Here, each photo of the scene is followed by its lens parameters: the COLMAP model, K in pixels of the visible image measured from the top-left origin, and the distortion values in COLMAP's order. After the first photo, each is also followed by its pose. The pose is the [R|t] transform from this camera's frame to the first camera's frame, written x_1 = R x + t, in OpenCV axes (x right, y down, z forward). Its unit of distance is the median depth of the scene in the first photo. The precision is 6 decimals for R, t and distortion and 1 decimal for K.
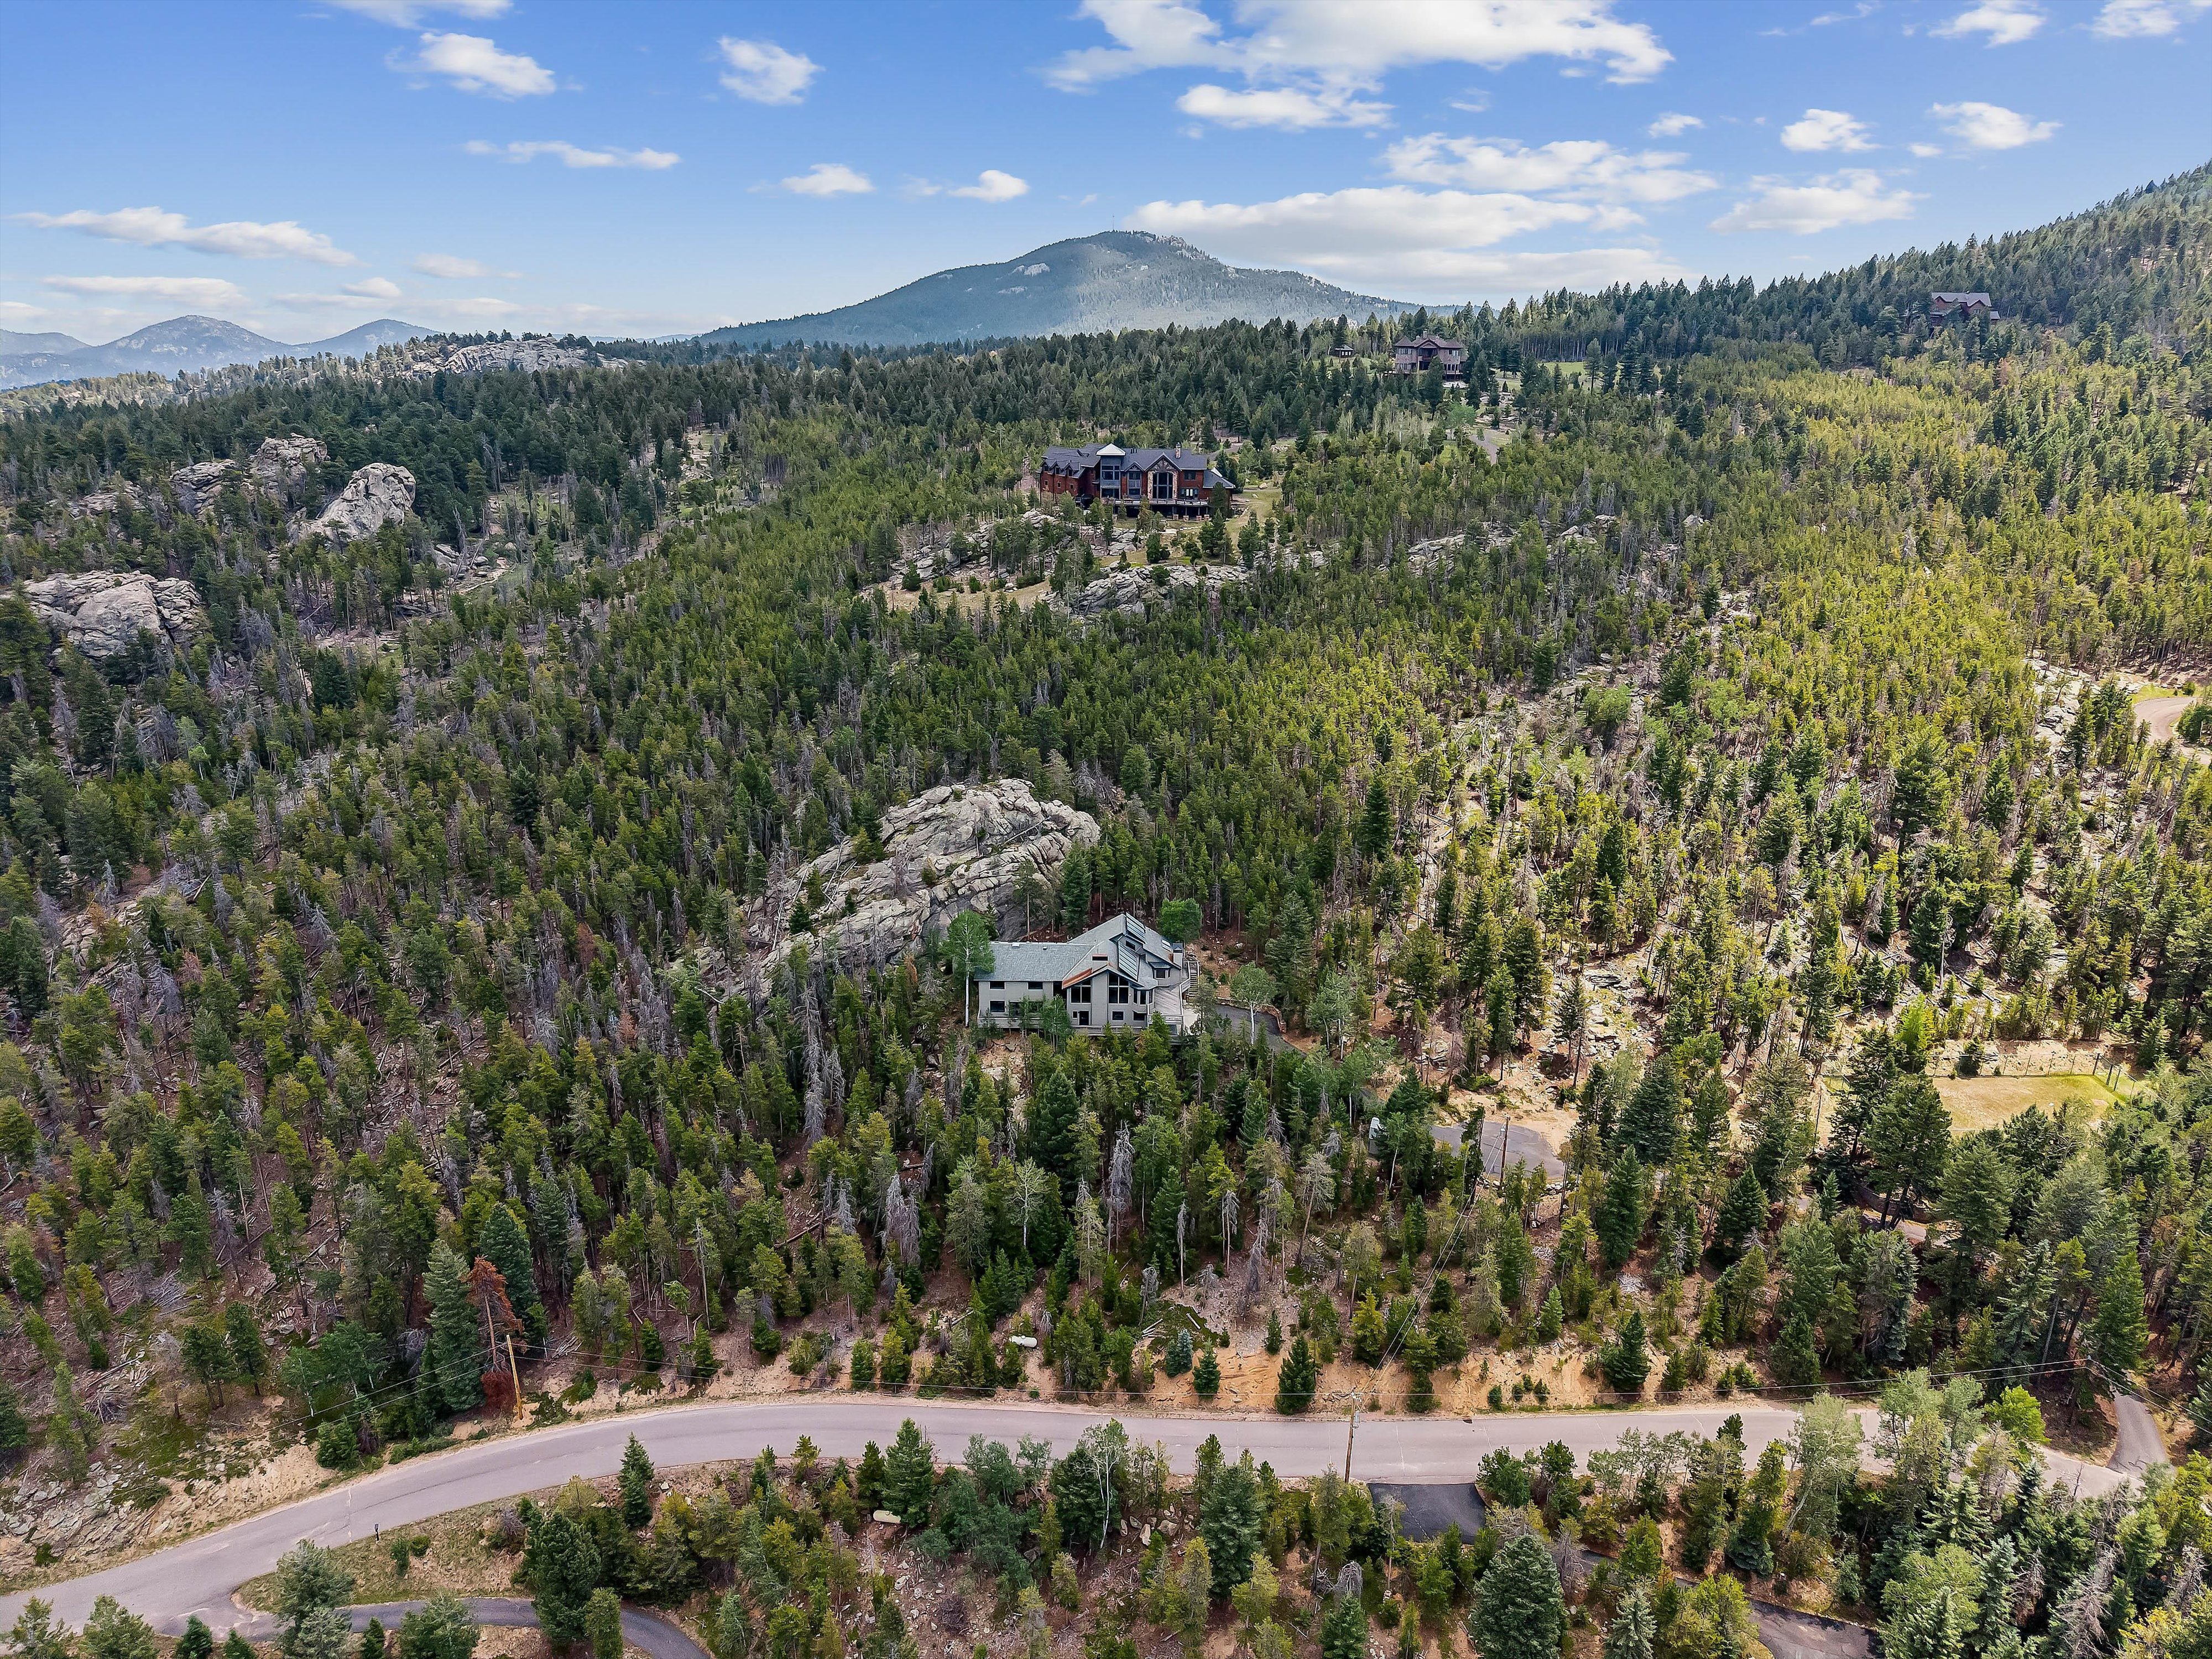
lens RADIAL K [[1490.1, 0, 1106.0], [0, 1490.1, 829.5], [0, 0, 1]] dist [0.019687, -0.006755]
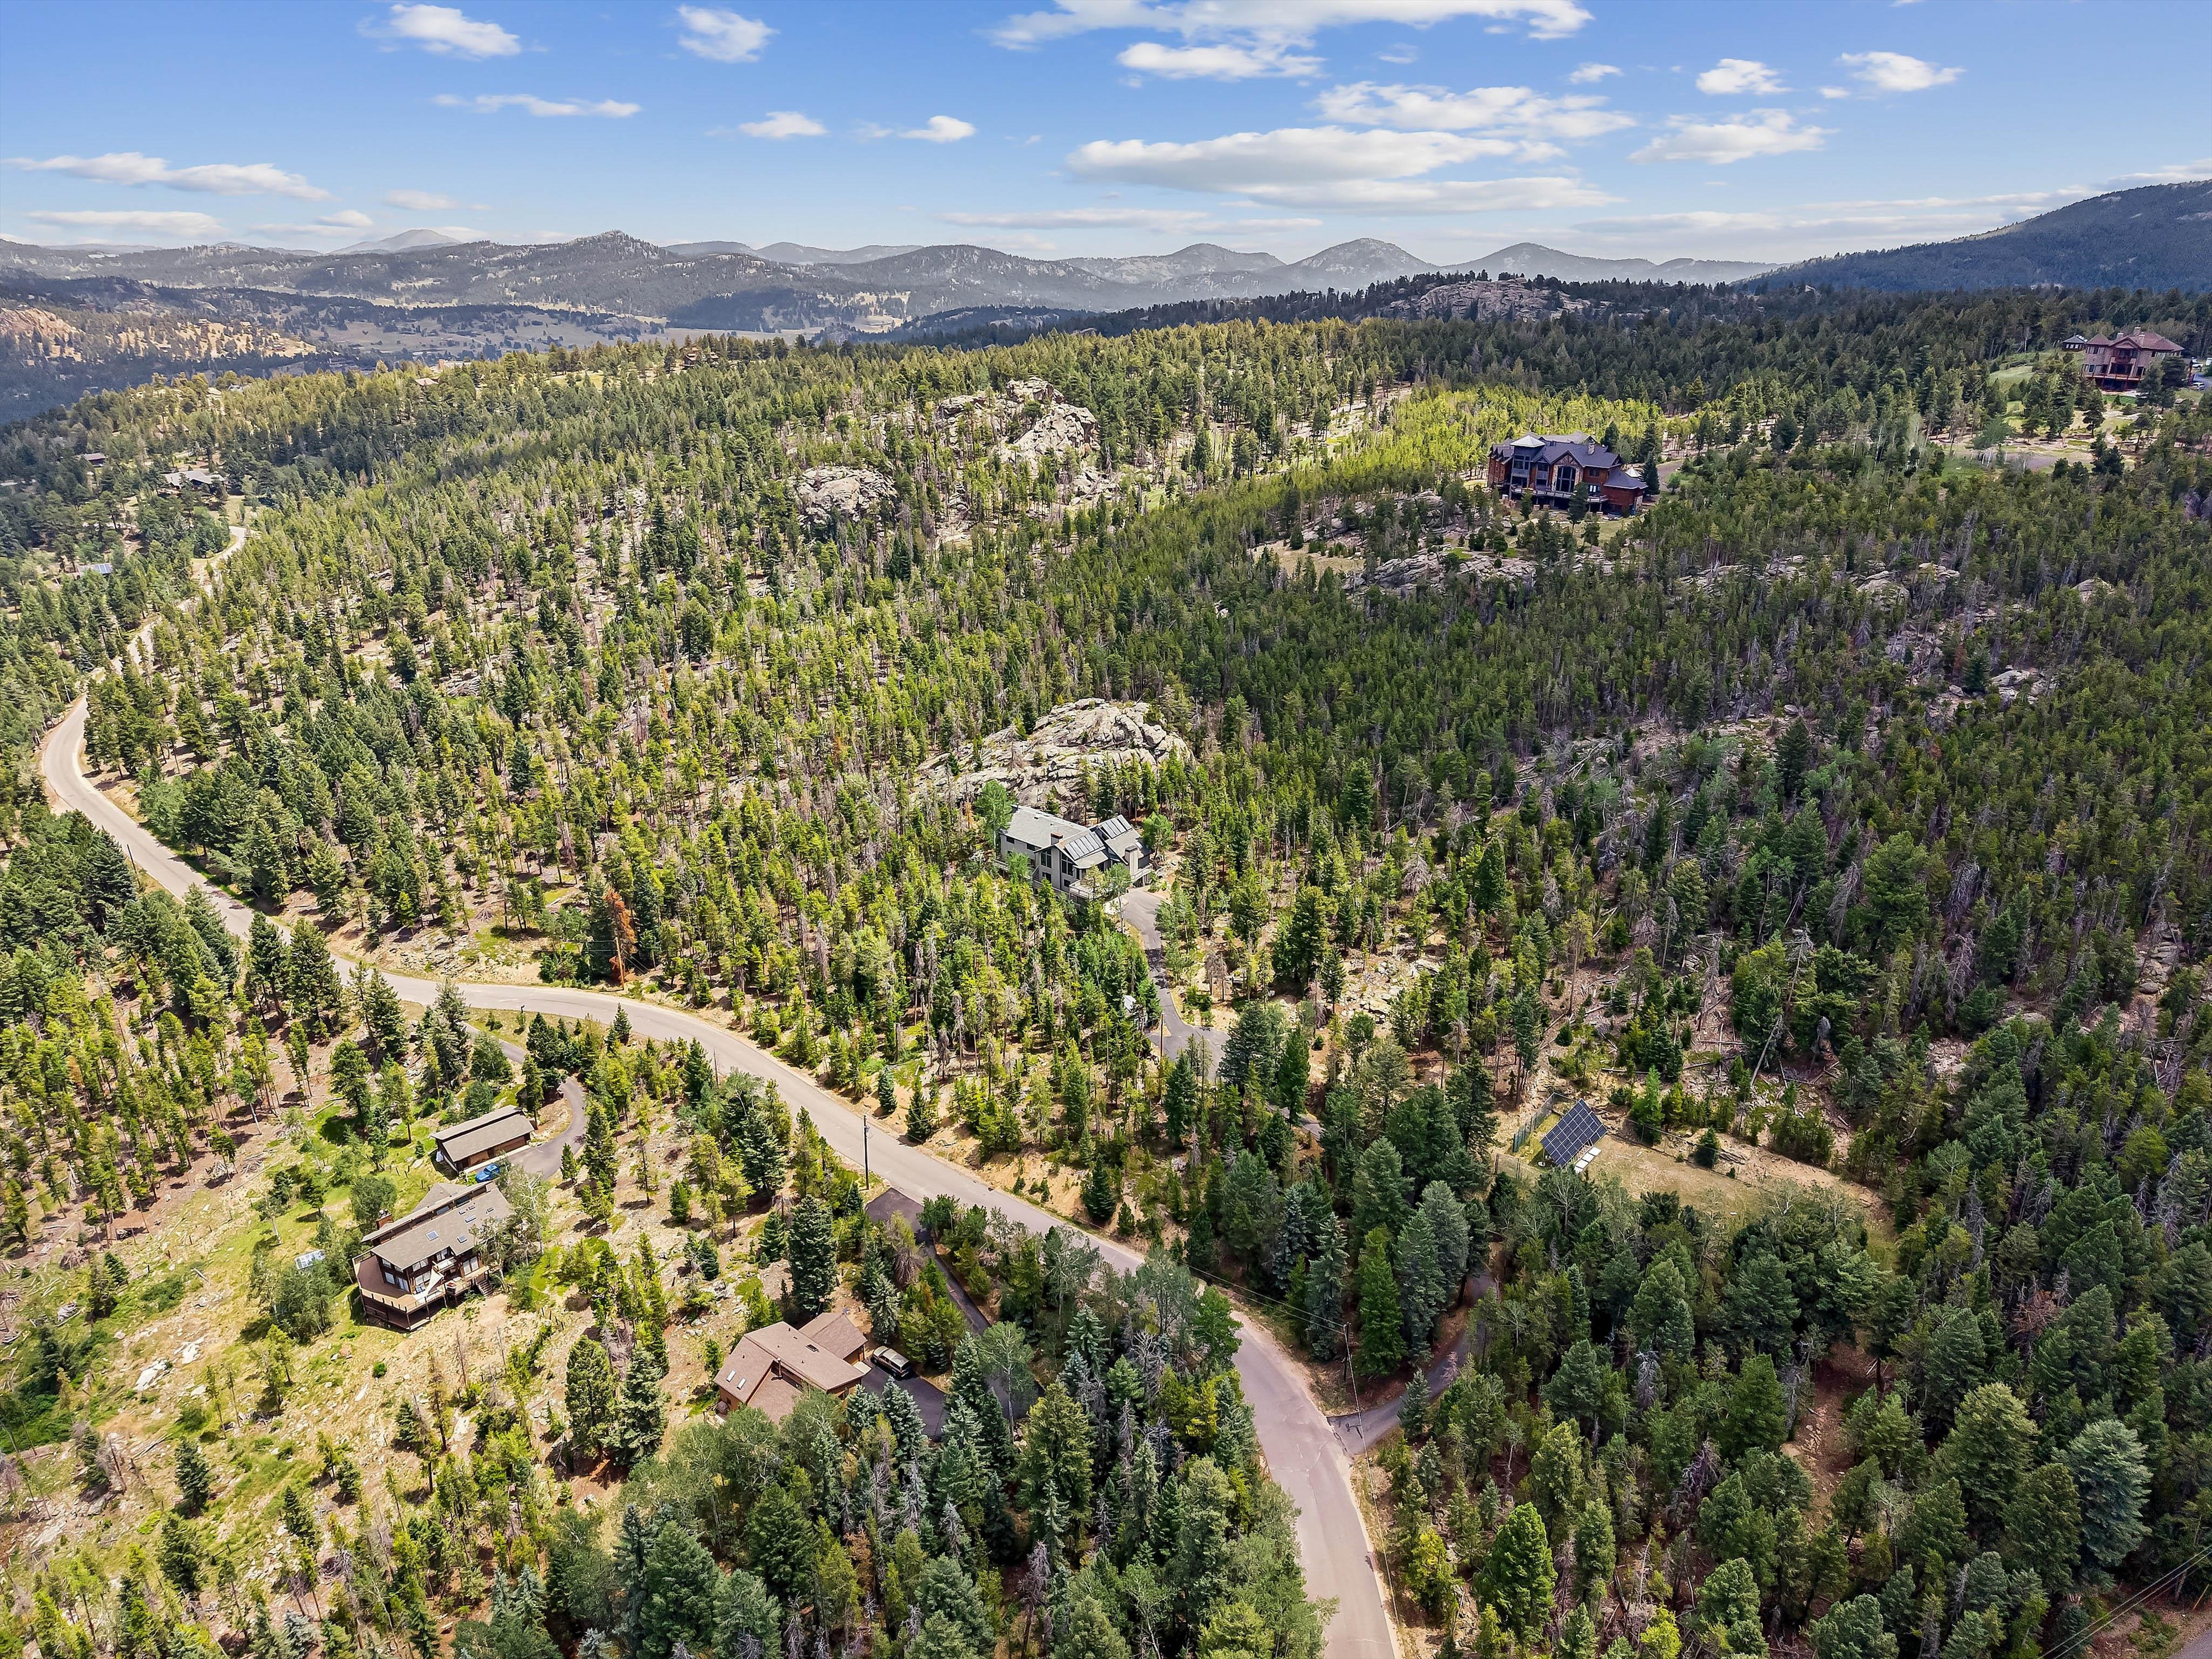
lens RADIAL K [[1551.9, 0, 1106.0], [0, 1551.9, 829.5], [0, 0, 1]] dist [-0.003645, -0.004458]
pose [[0.754954, 0.235925, -0.611870, 0.830995], [-0.212601, 0.970703, 0.111967, -0.077991], [0.620360, 0.045554, 0.782994, -0.042423]]
